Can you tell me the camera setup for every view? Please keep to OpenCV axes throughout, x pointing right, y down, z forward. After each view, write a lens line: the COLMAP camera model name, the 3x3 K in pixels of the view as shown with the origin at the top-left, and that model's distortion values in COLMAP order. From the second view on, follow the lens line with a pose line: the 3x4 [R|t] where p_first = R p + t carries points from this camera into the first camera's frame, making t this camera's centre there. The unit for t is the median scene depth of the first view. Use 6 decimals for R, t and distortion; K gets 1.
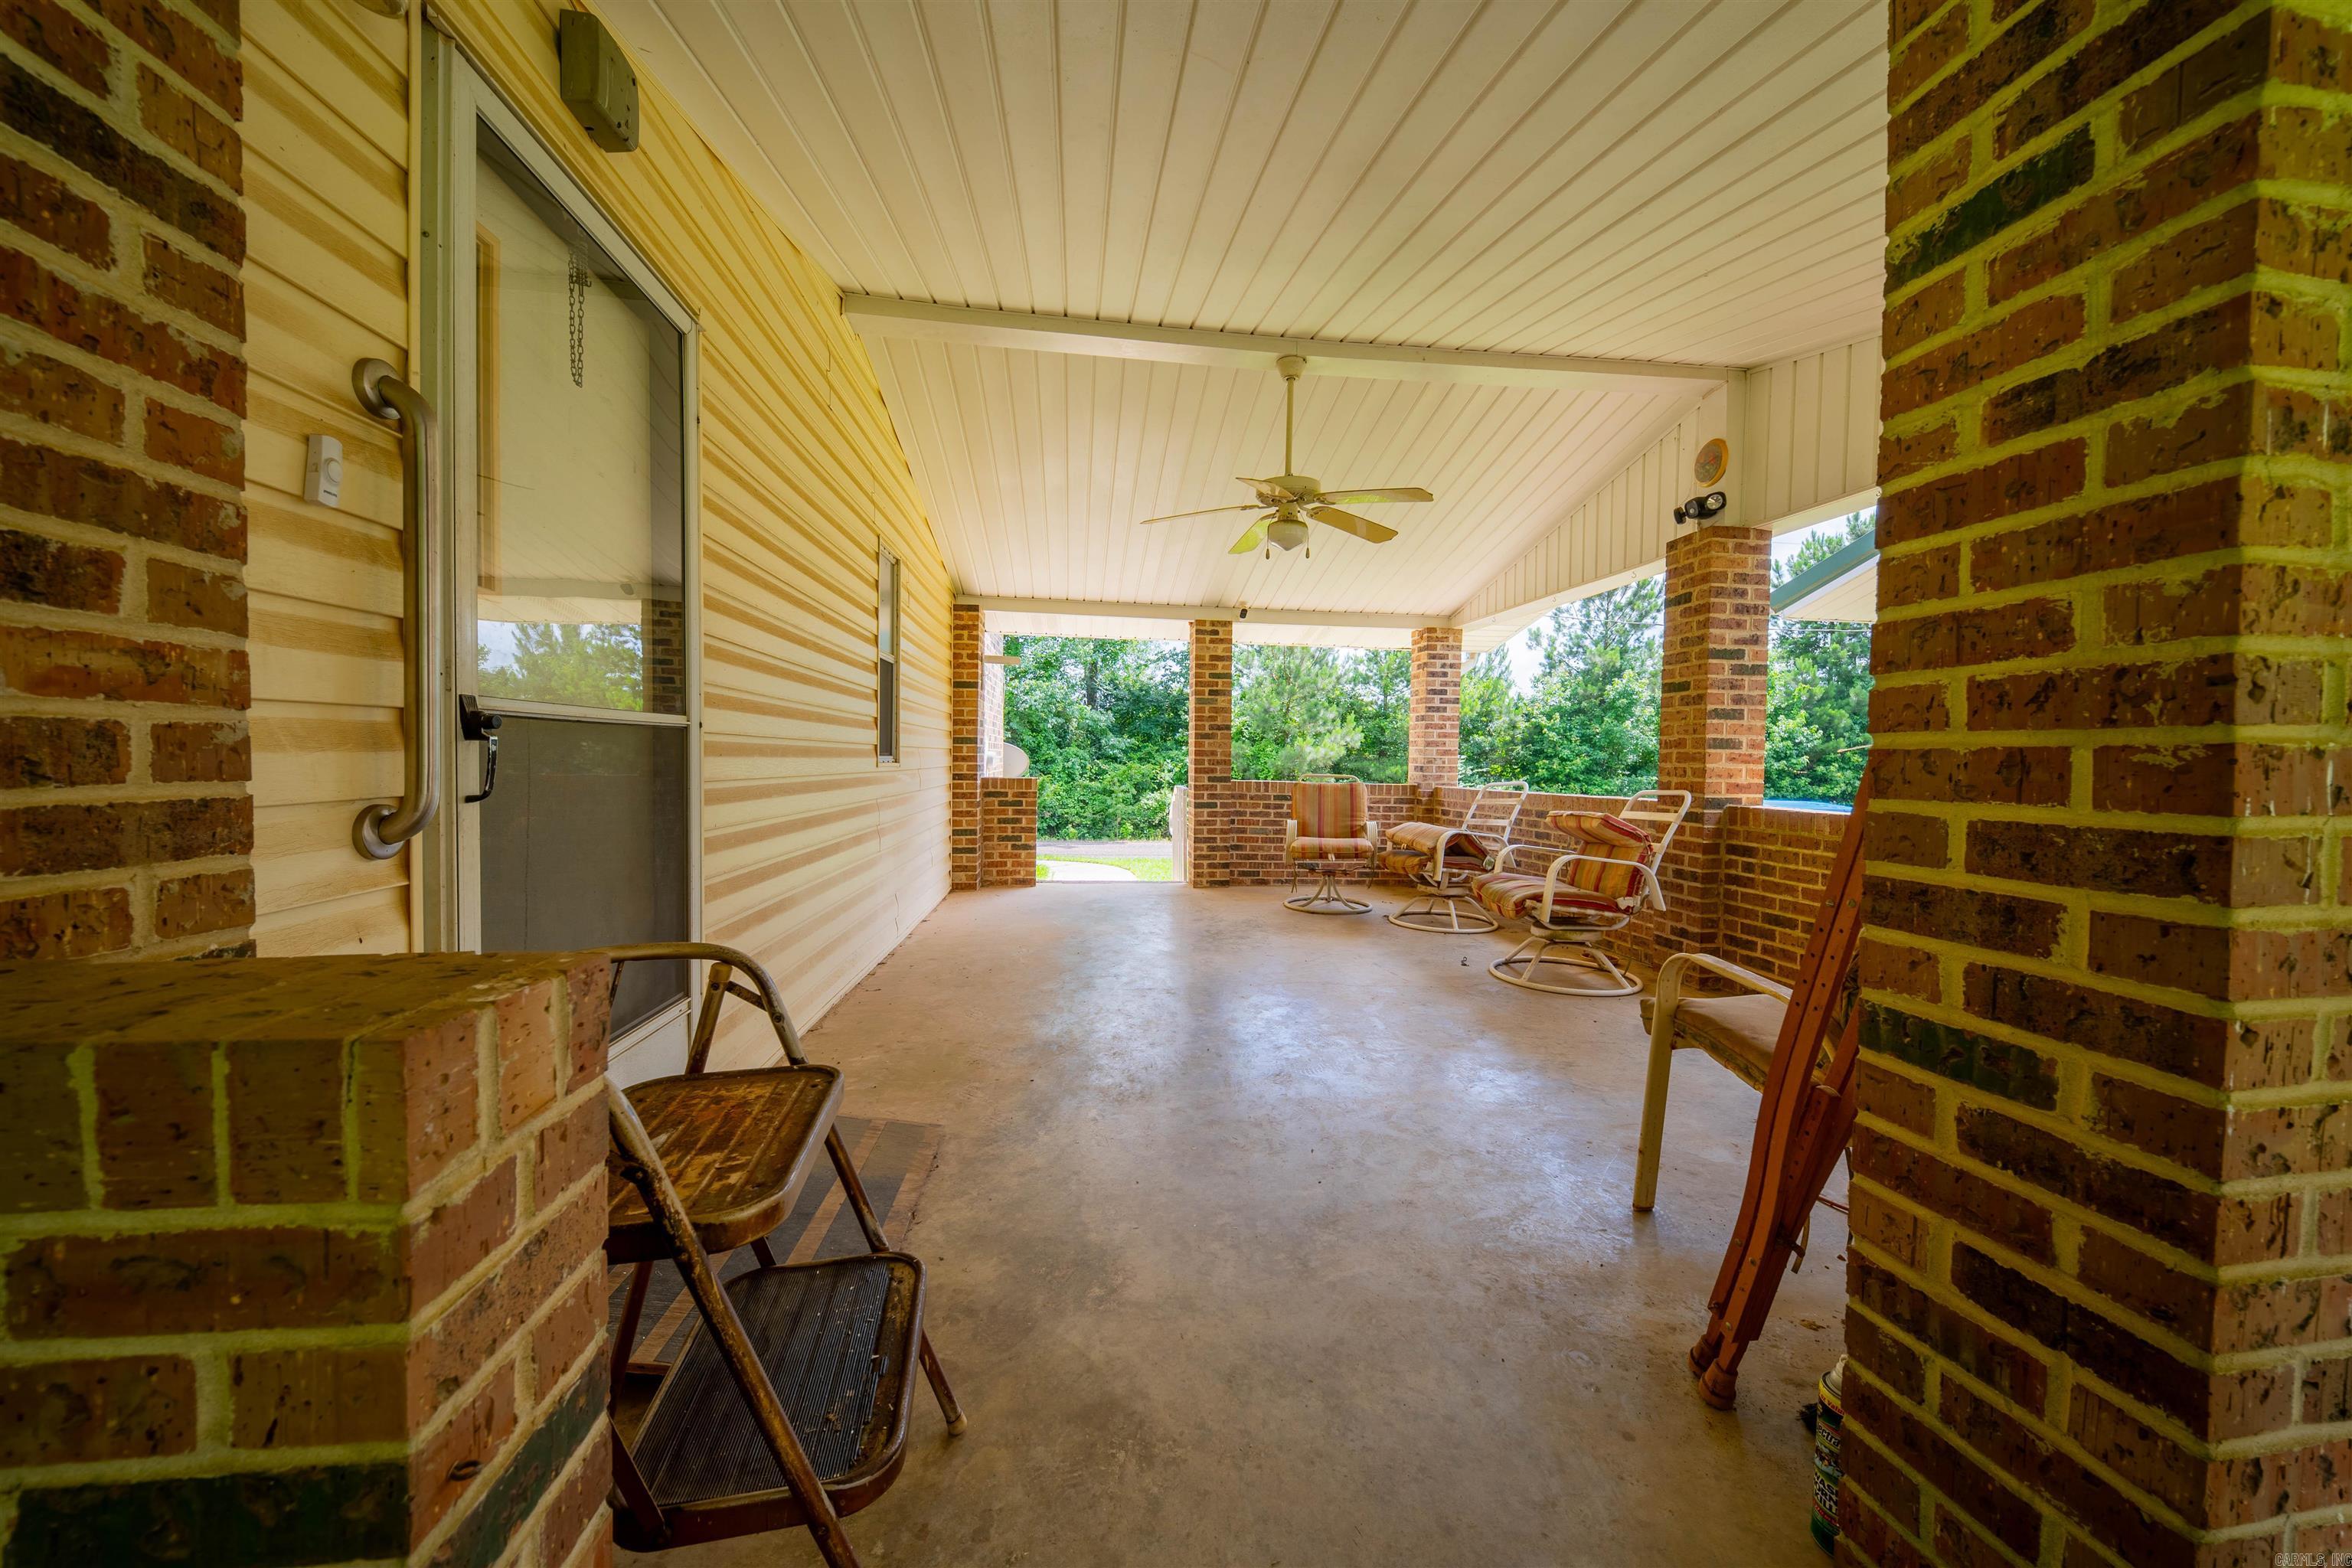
lens RADIAL K [[823.2, 0, 1190.8], [0, 823.2, 774.3], [0, 0, 1]] dist [0.020387, -0.005112]
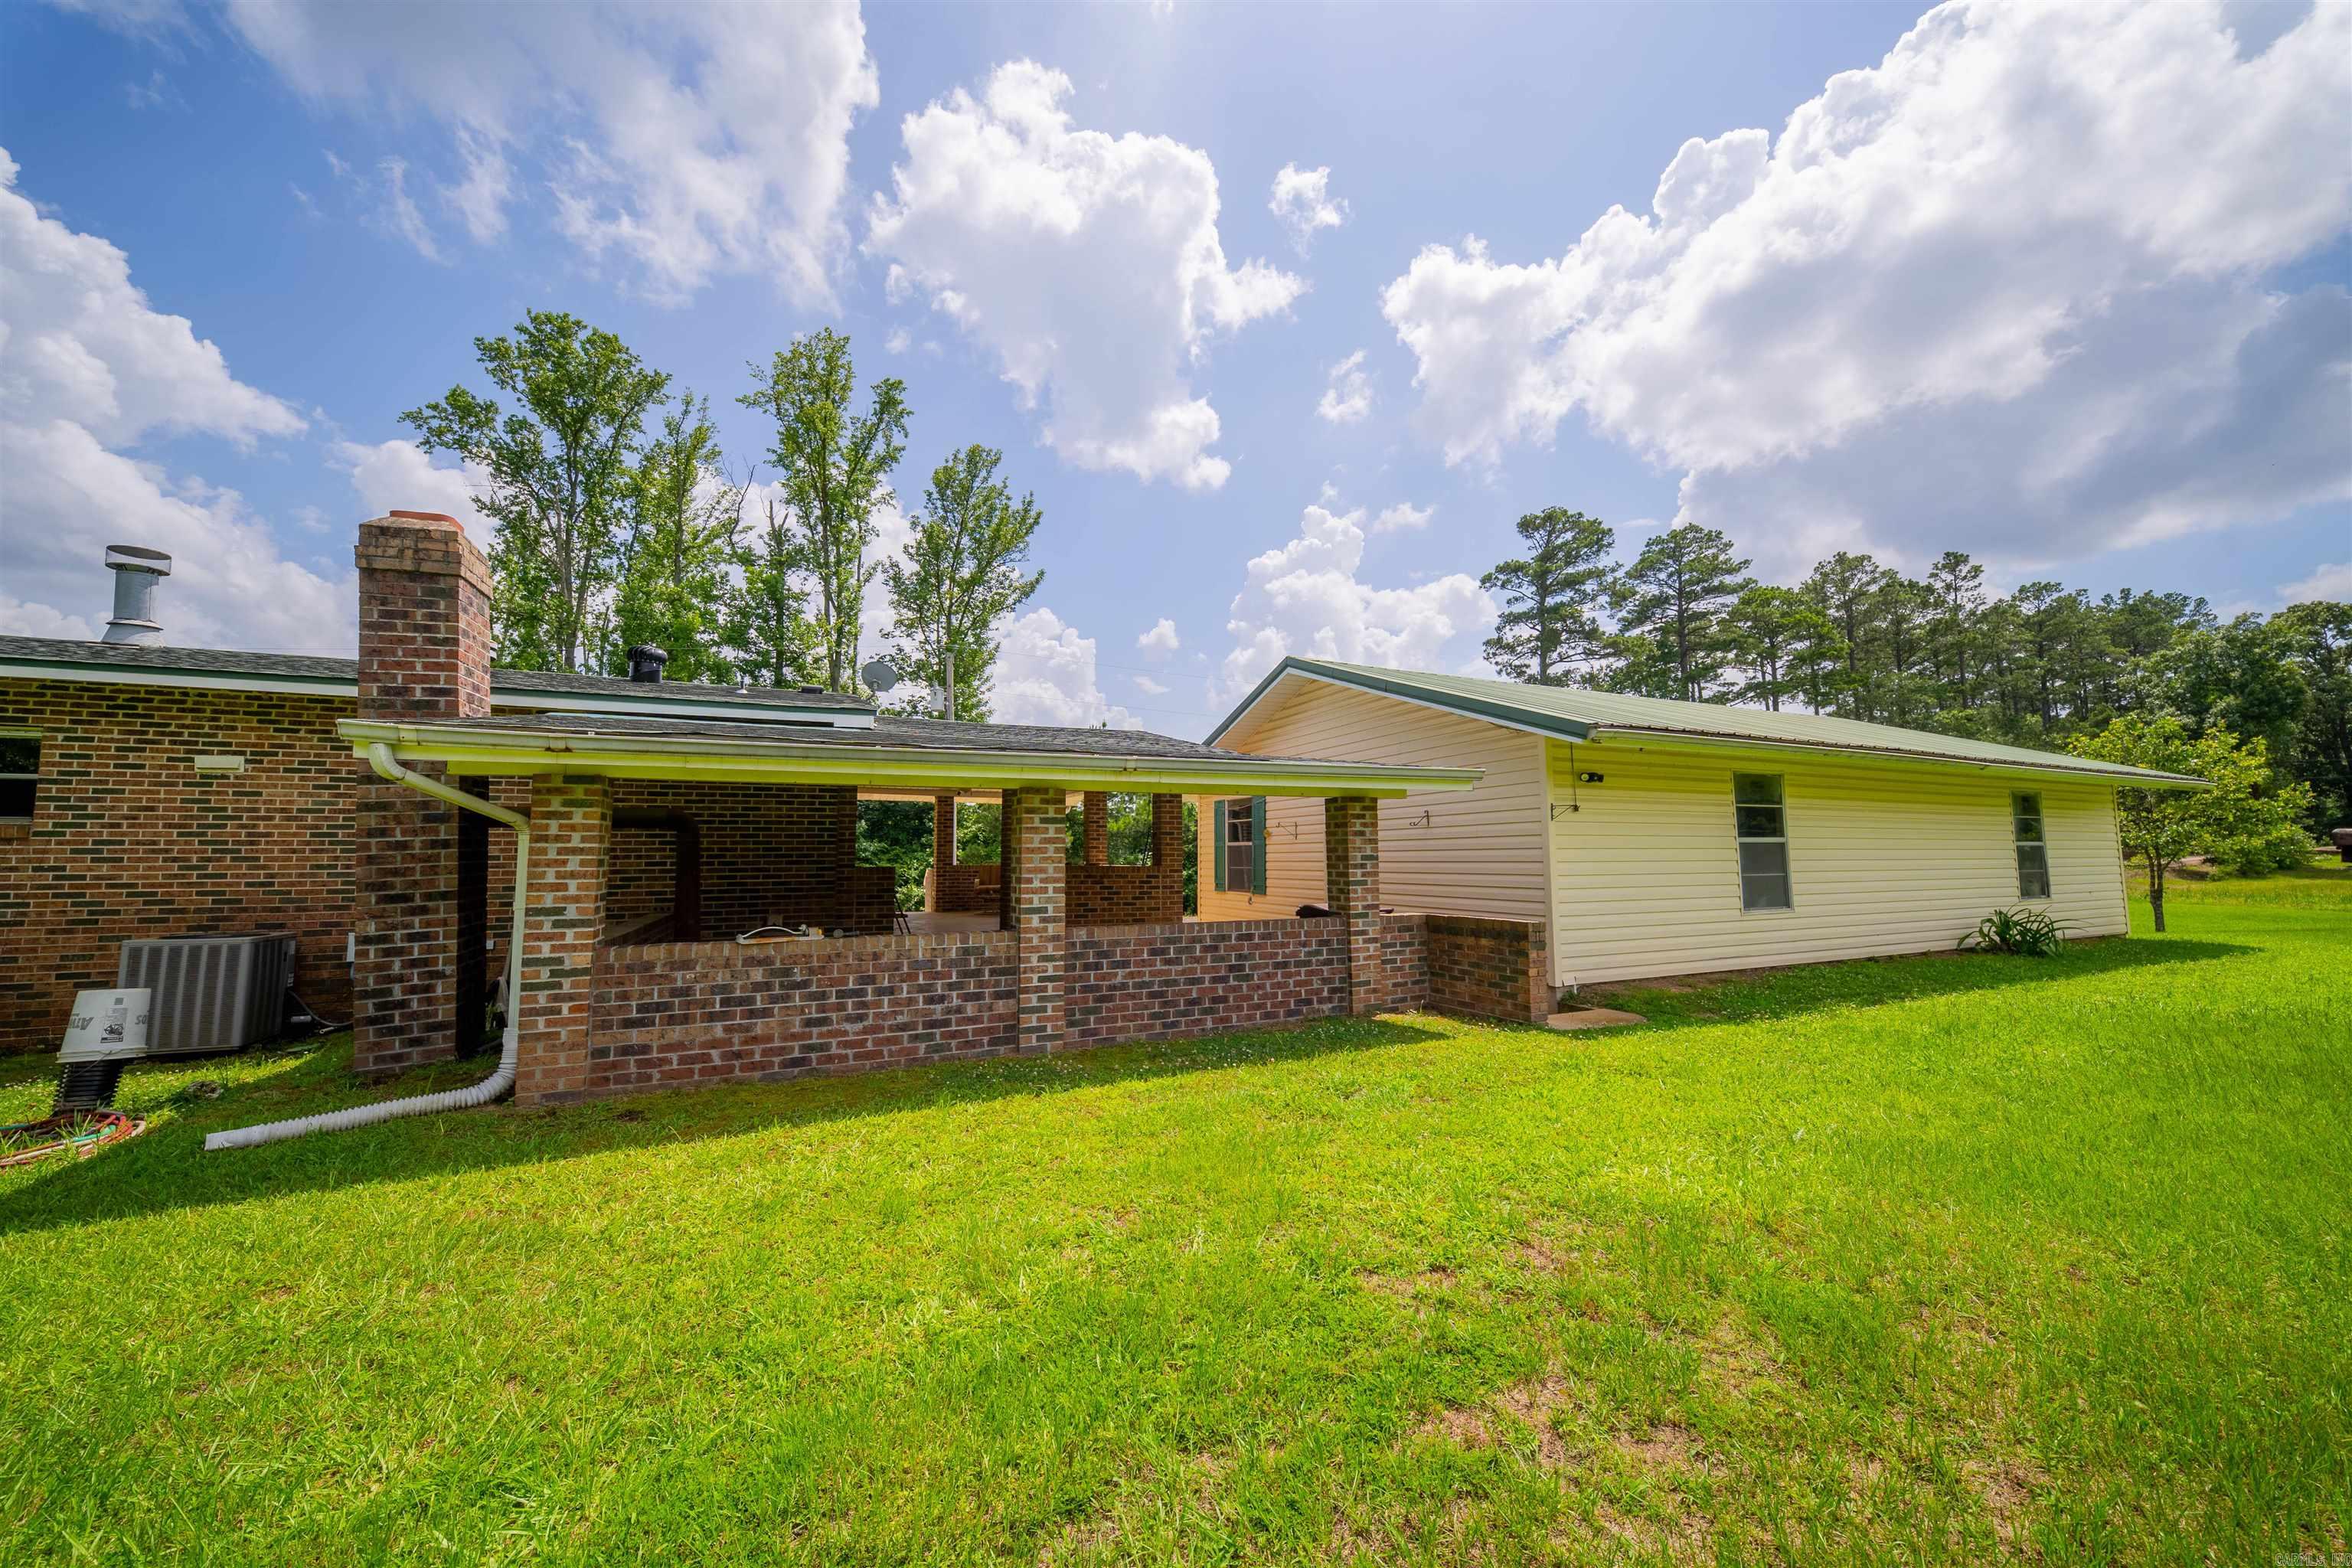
lens RADIAL K [[823.2, 0, 1190.8], [0, 823.2, 774.3], [0, 0, 1]] dist [0.020387, -0.005112]
pose [[0.955005, 0.010461, 0.296405, -0.000053], [0.025161, 0.992917, -0.116112, 0.007592], [-0.295520, 0.118345, 0.947978, -0.261847]]
